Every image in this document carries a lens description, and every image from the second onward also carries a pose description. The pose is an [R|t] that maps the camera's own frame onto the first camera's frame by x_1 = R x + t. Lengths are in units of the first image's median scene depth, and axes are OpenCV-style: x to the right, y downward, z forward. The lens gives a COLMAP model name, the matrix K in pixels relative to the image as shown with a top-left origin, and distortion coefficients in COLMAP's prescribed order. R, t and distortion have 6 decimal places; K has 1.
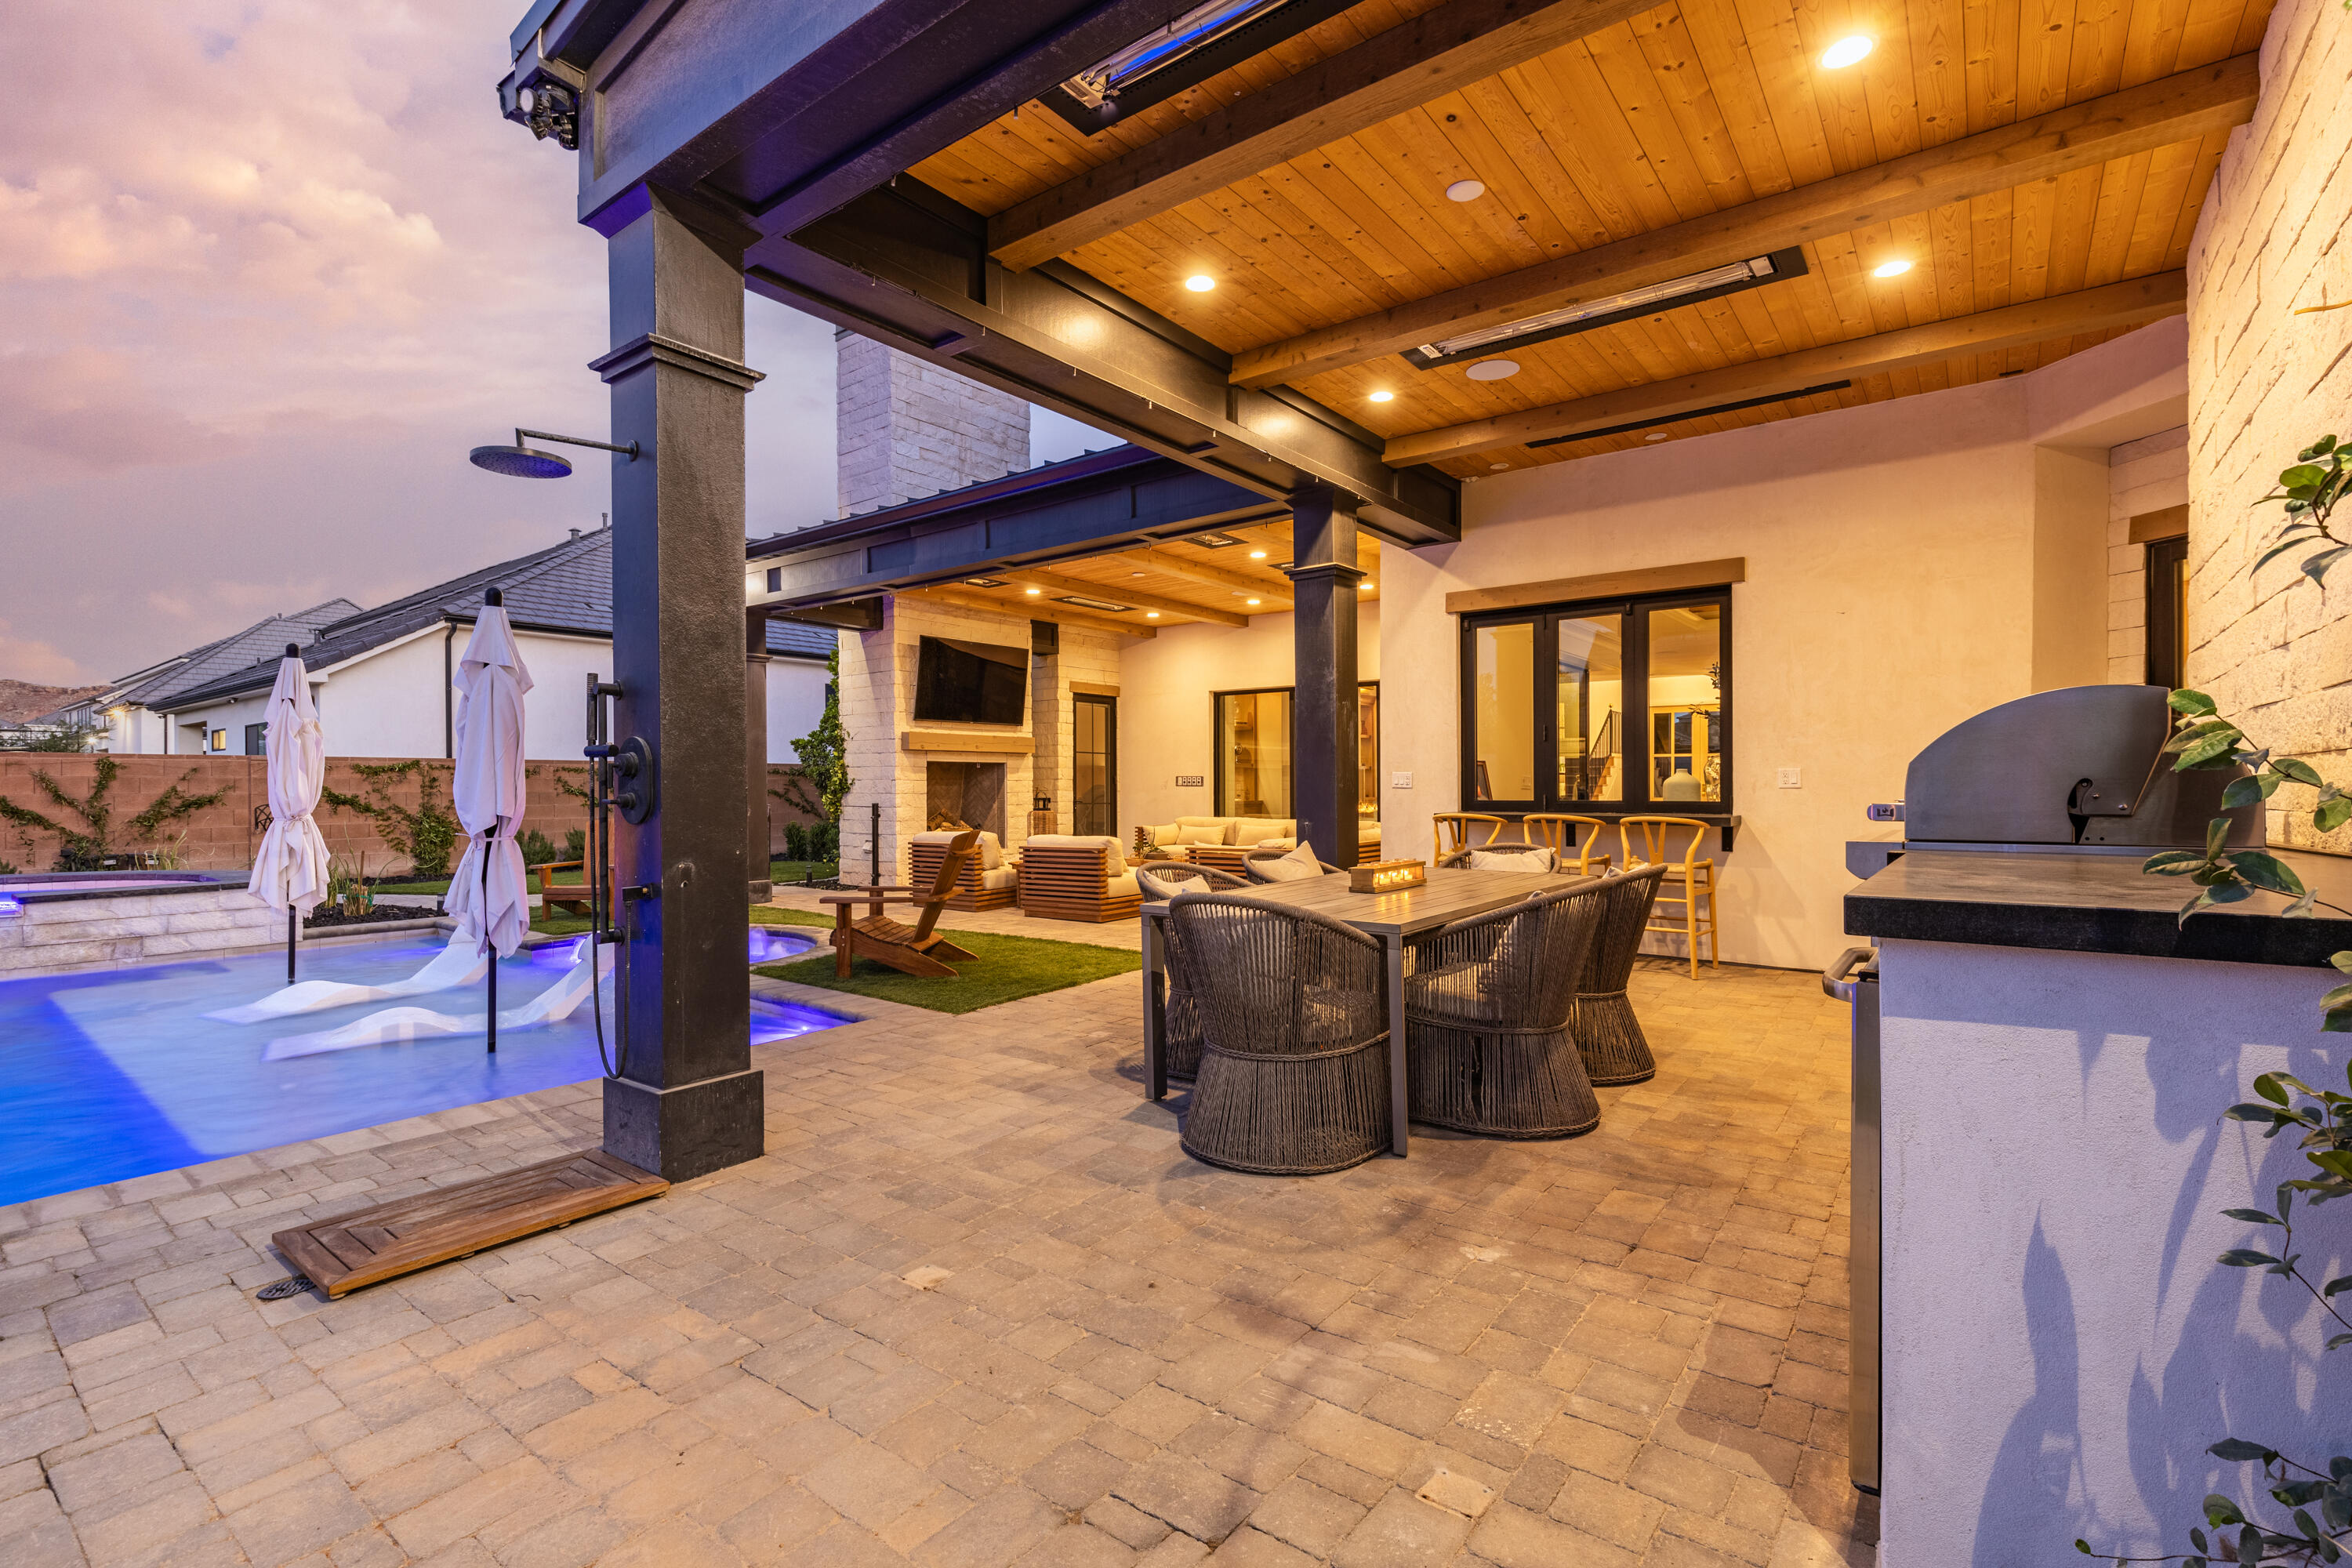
lens RADIAL K [[1055.1, 0, 1176.0], [0, 1055.1, 784.0], [0, 0, 1]] dist [0.007476, -0.001069]
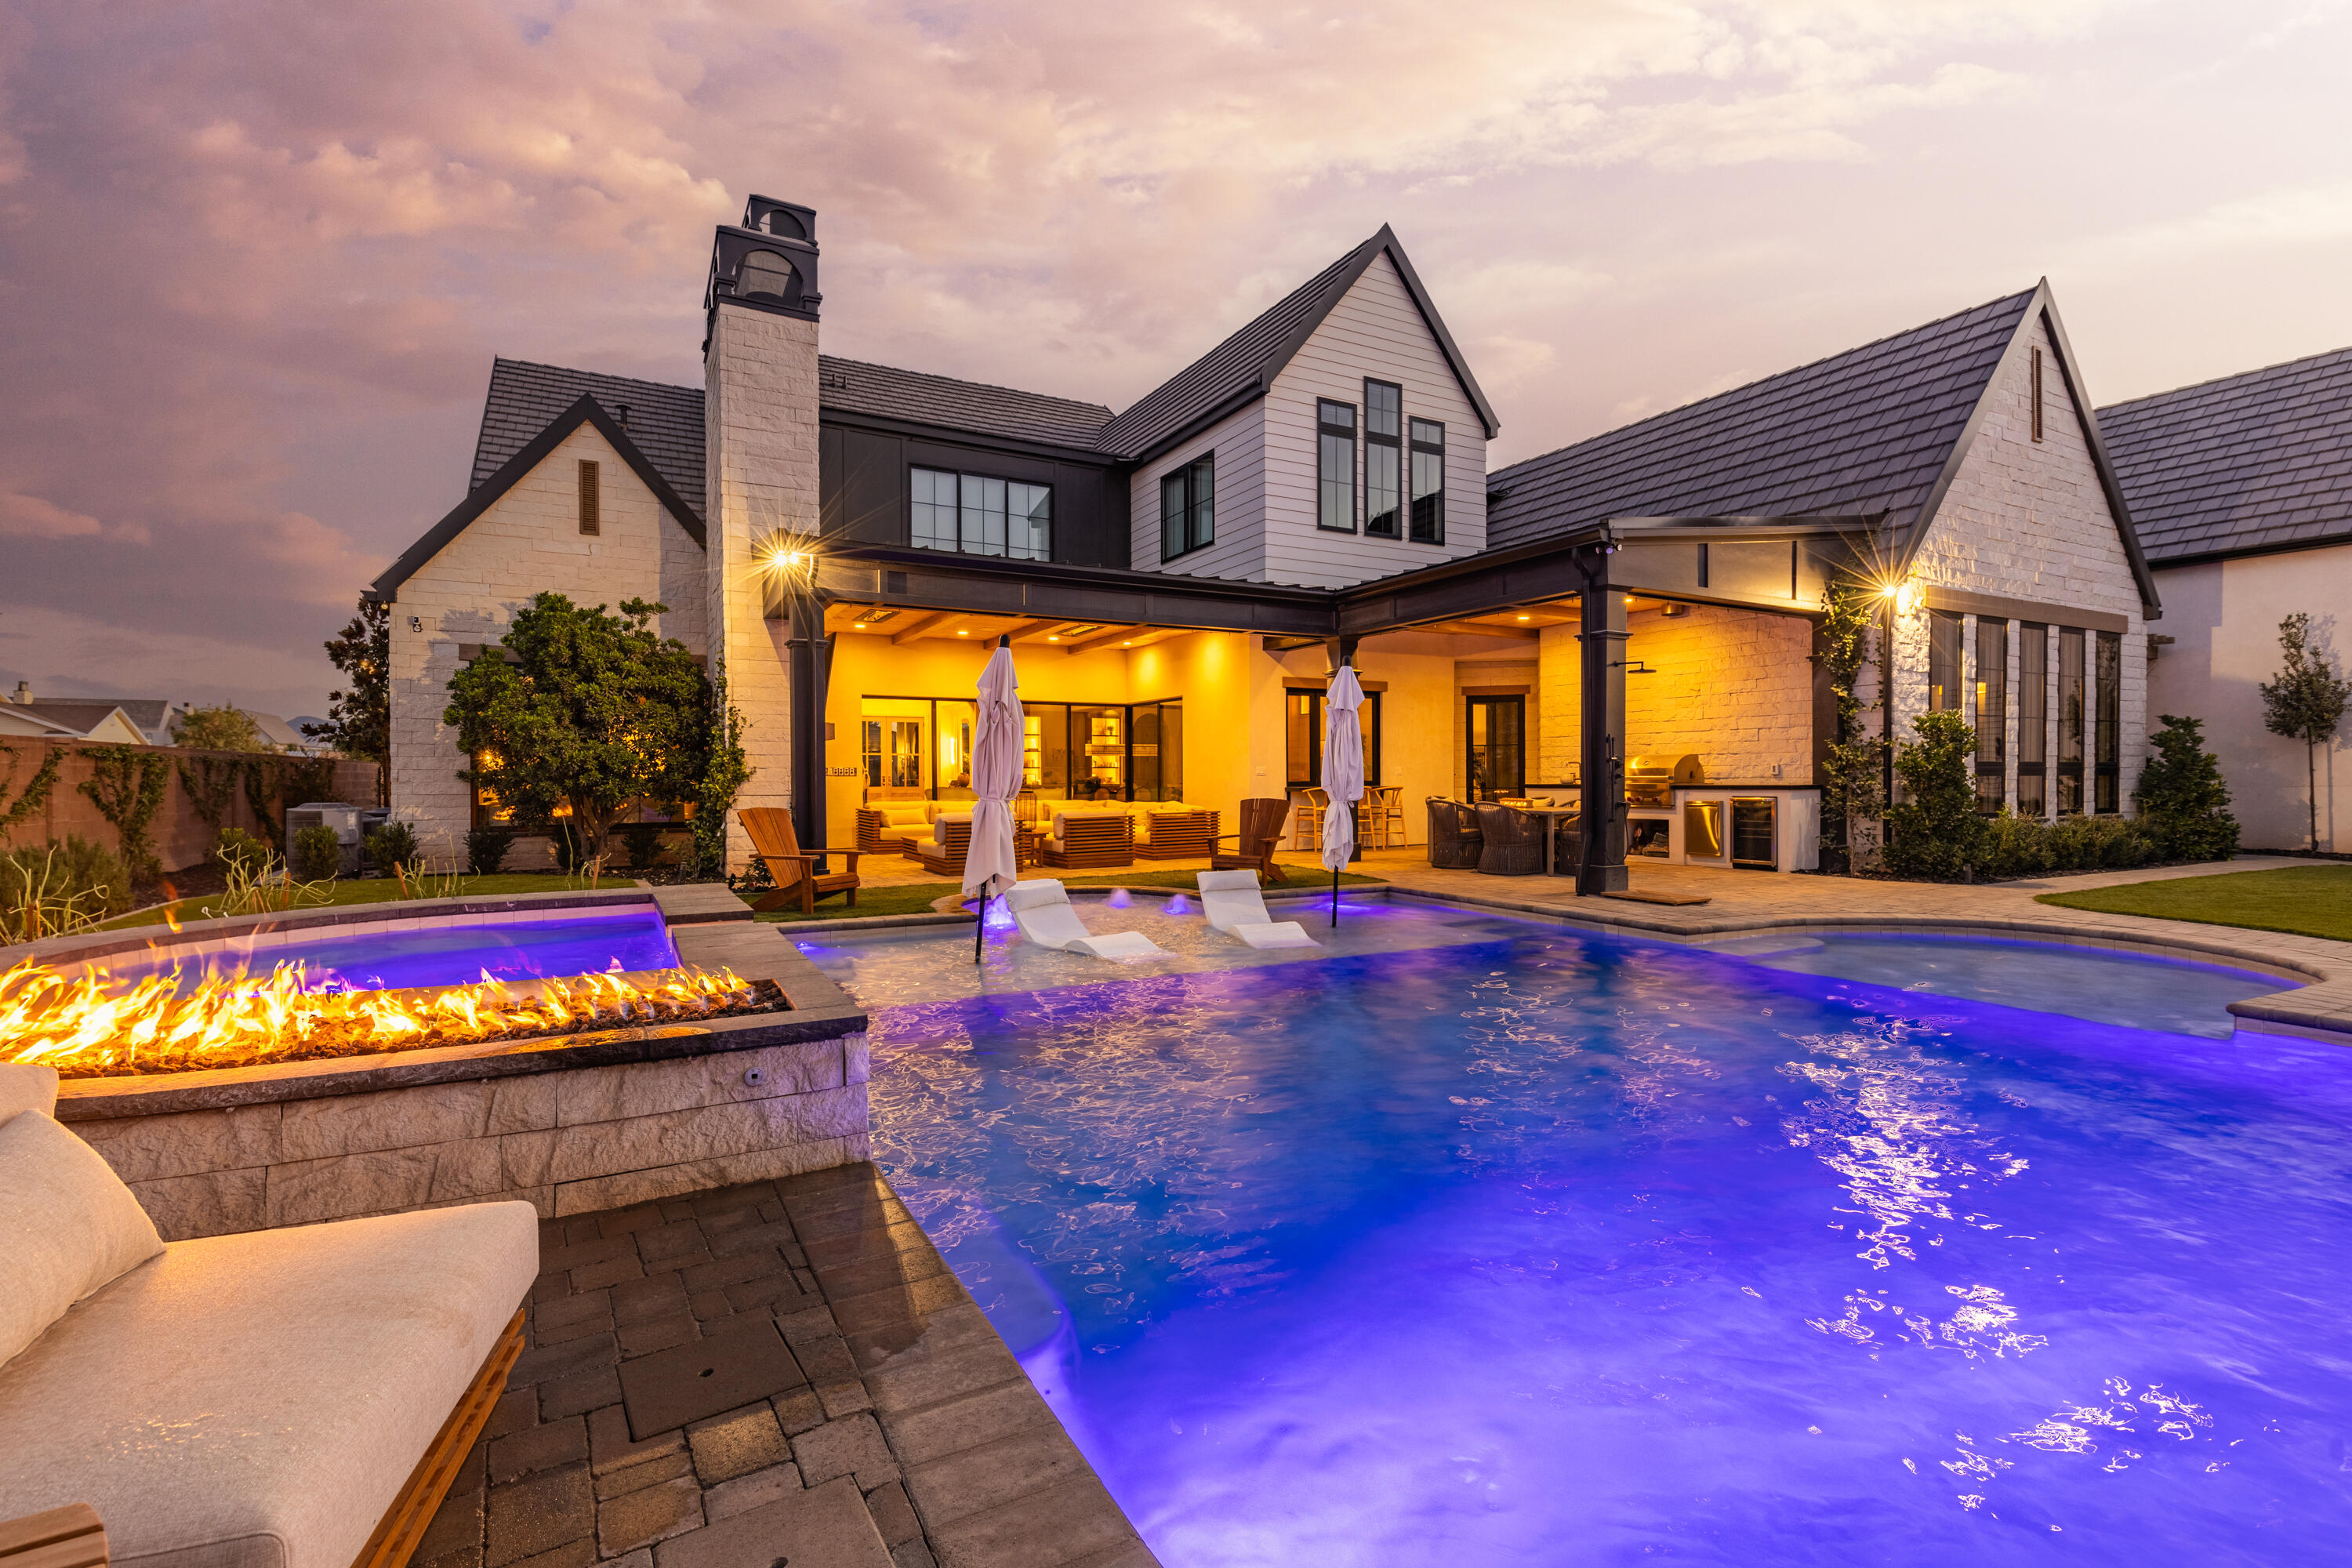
lens RADIAL K [[1053.3, 0, 1176.0], [0, 1053.3, 784.0], [0, 0, 1]] dist [0.006412, -0.001083]
pose [[0.397815, -0.004704, 0.917454, -1.075166], [0.000858, 0.999988, 0.004756, 0.007068], [-0.917465, -0.001105, 0.397814, 0.263162]]
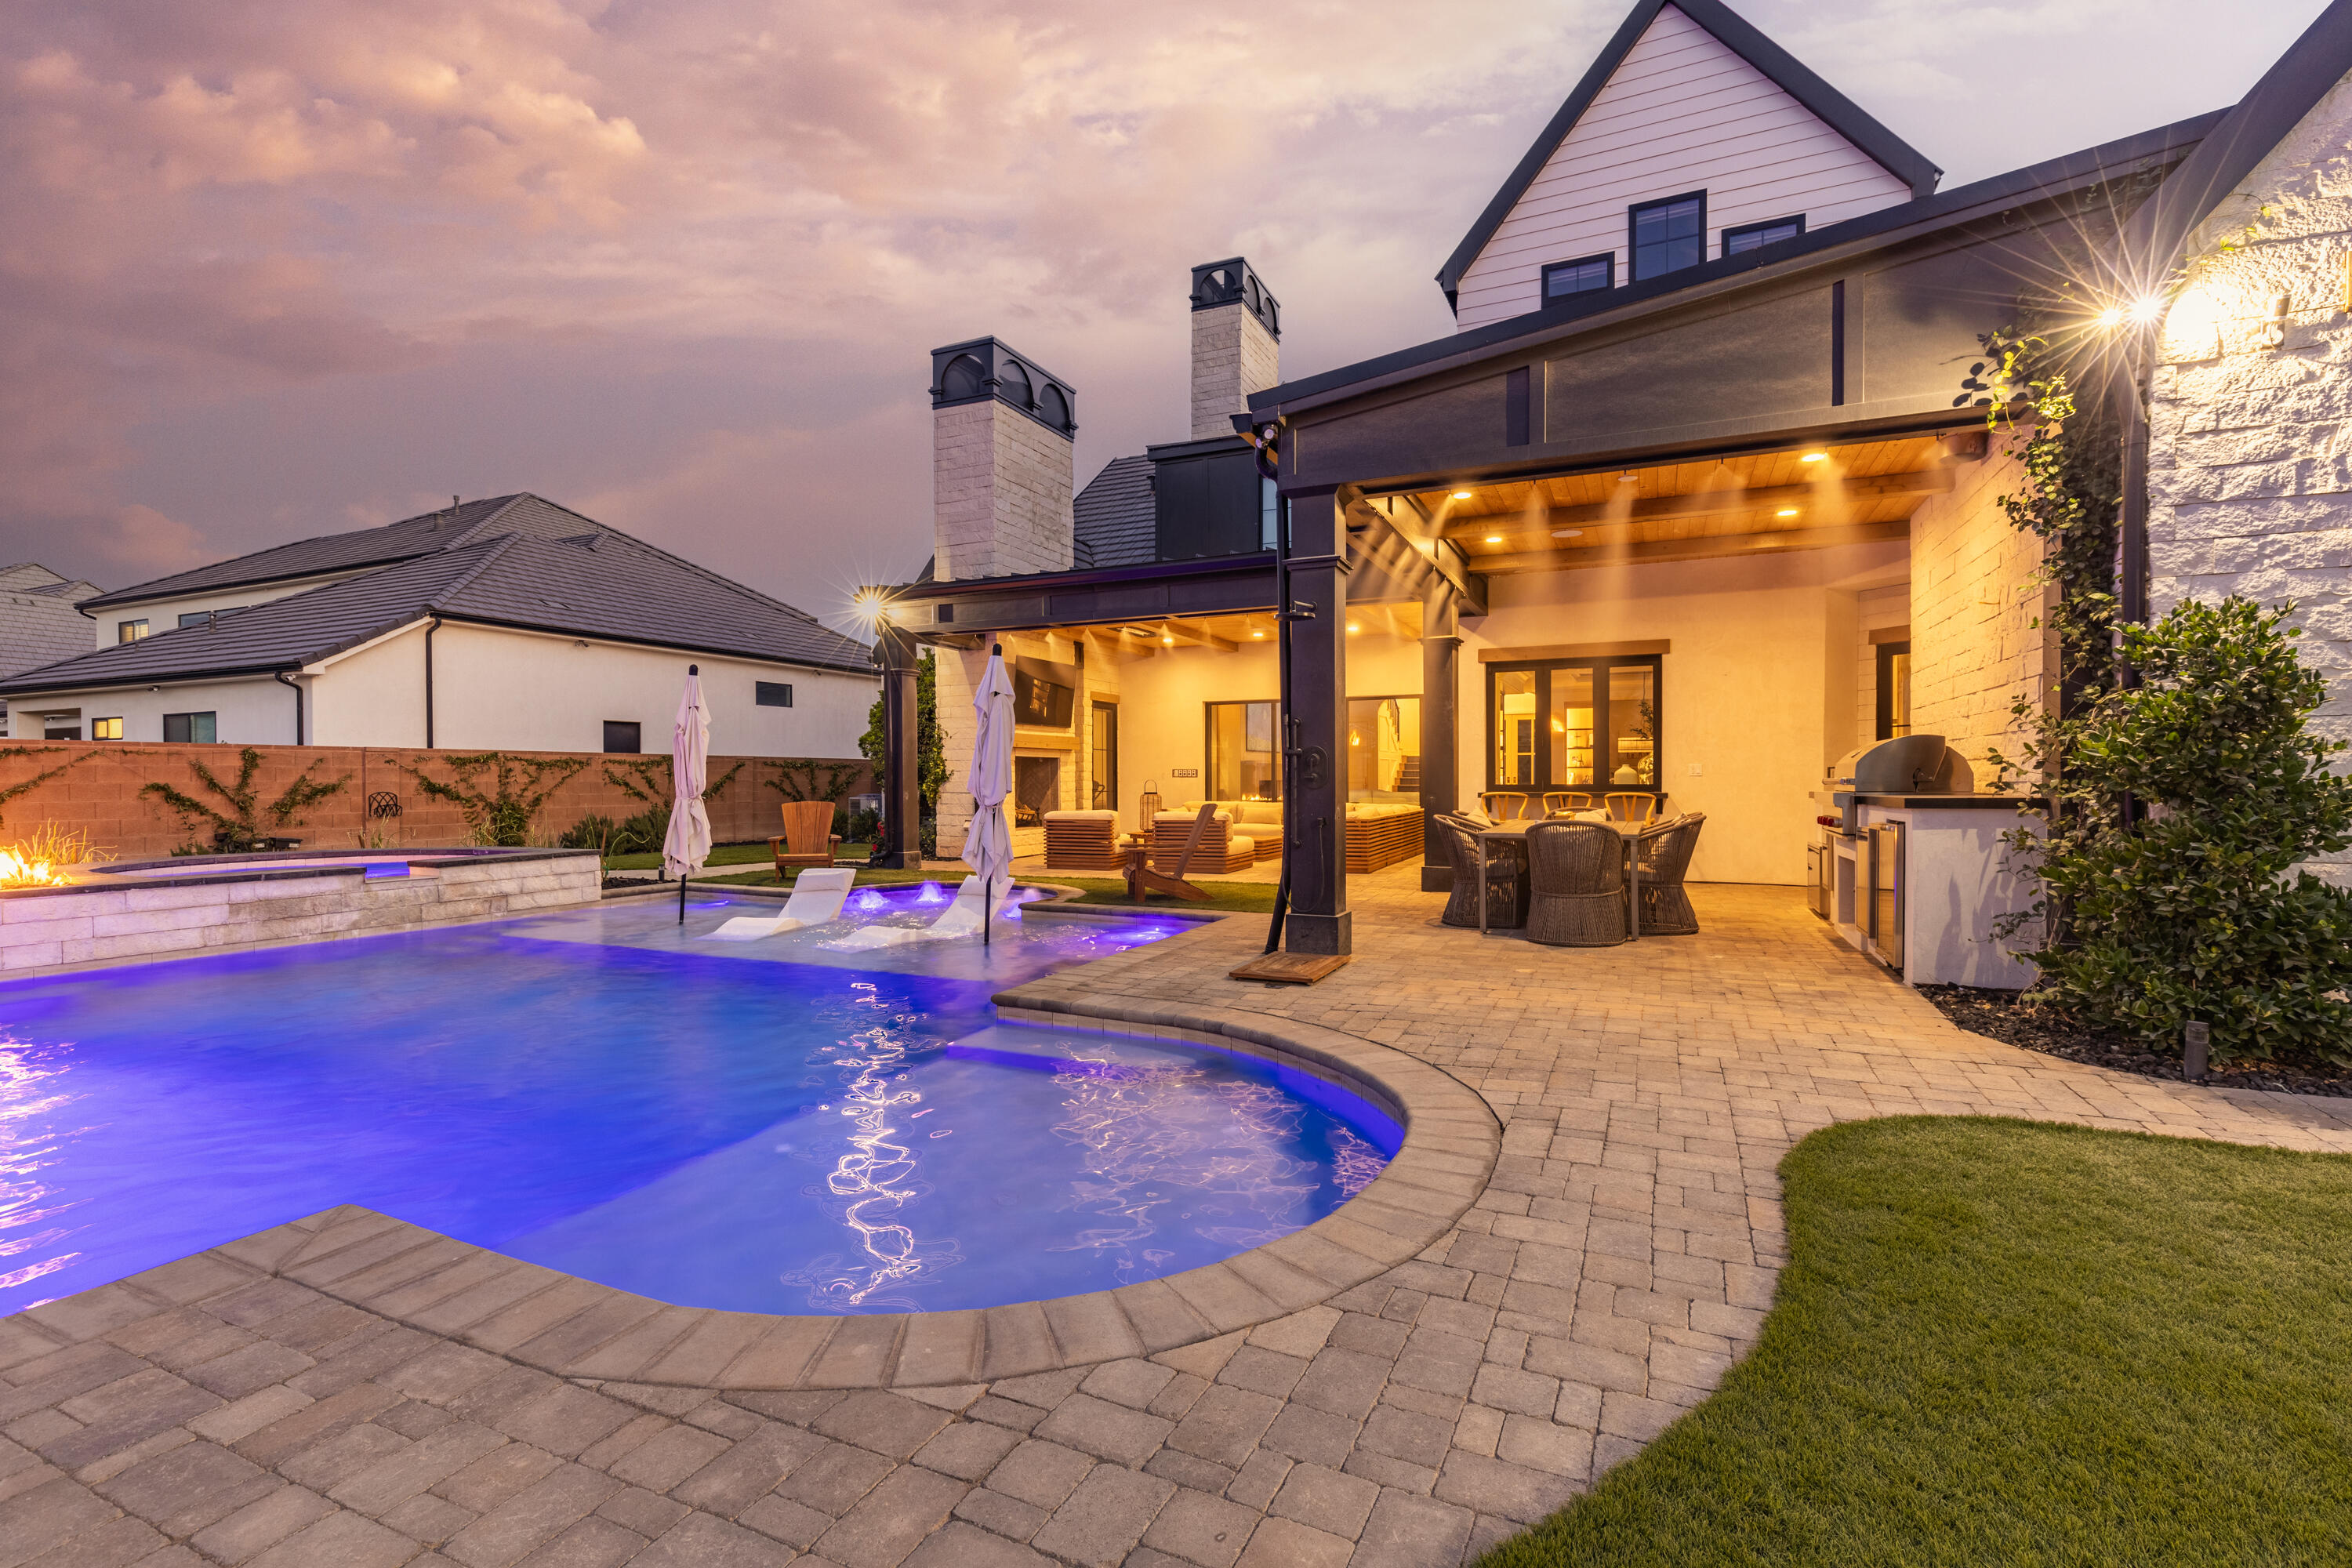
lens RADIAL K [[1055.1, 0, 1176.0], [0, 1055.1, 784.0], [0, 0, 1]] dist [0.007476, -0.001069]
pose [[0.973733, 0.000282, 0.227692, -0.341545], [-0.001268, 0.999990, 0.004183, 0.005691], [-0.227688, -0.004362, 0.973724, -0.257384]]
